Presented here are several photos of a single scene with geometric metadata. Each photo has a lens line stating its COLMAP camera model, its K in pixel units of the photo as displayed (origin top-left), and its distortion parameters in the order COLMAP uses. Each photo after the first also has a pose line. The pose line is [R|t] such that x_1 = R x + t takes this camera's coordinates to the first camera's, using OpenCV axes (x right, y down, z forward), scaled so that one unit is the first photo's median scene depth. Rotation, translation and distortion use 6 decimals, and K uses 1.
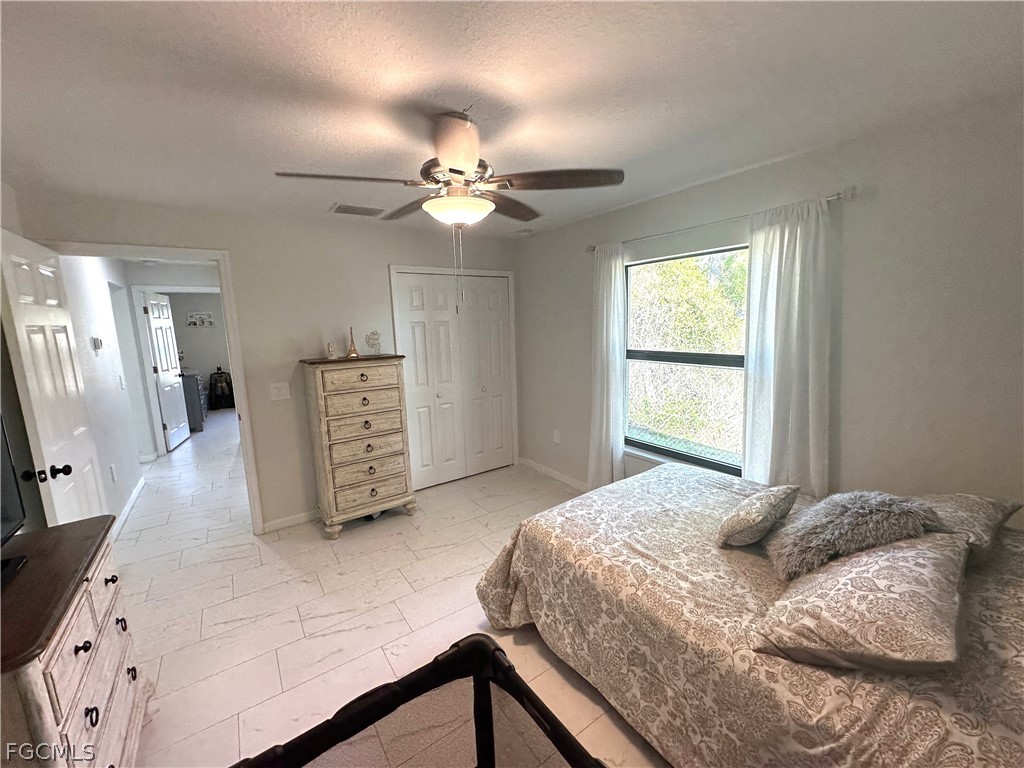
lens RADIAL K [[409.9, 0, 511.4], [0, 409.9, 384.1], [0, 0, 1]] dist [-0.002124, 0.000192]
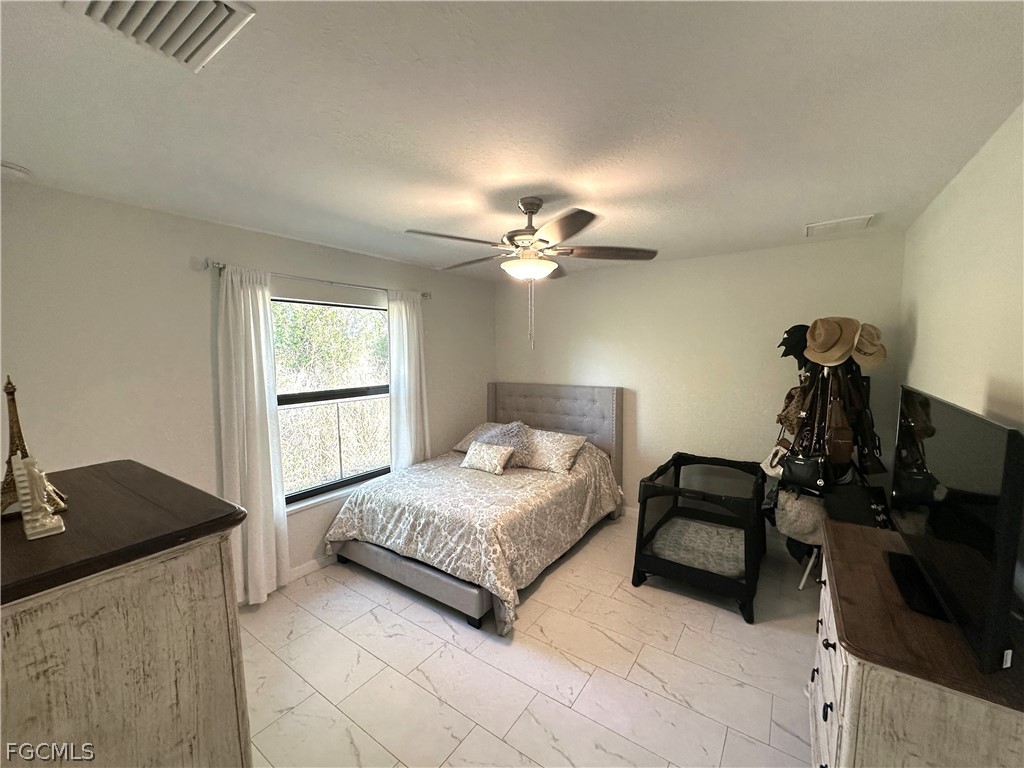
lens RADIAL K [[409.9, 0, 511.4], [0, 409.9, 384.1], [0, 0, 1]] dist [-0.002124, 0.000192]
pose [[-0.344611, -0.041620, 0.937823, -0.988166], [0.167669, 0.980224, 0.105113, -0.162343], [-0.923651, 0.193467, -0.330817, 1.160264]]
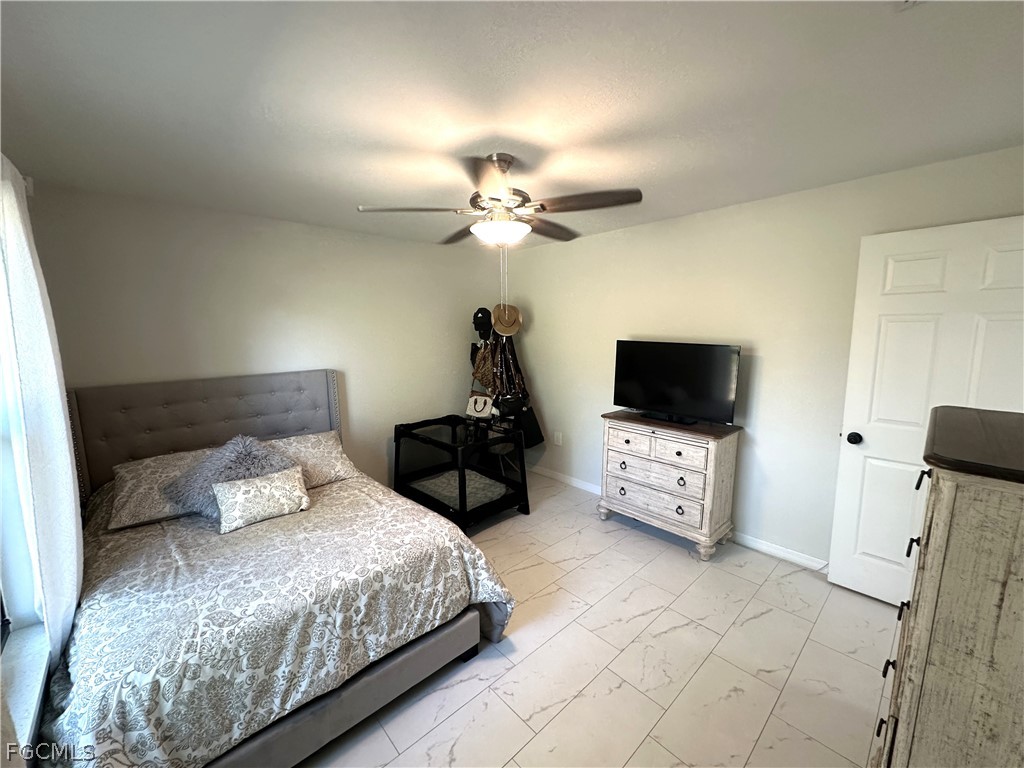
lens RADIAL K [[409.9, 0, 511.4], [0, 409.9, 384.1], [0, 0, 1]] dist [-0.002124, 0.000192]
pose [[-0.990155, 0.060541, -0.126204, 0.012310], [0.020920, 0.955505, 0.294233, -0.264356], [0.138402, 0.288696, -0.947365, 1.694595]]
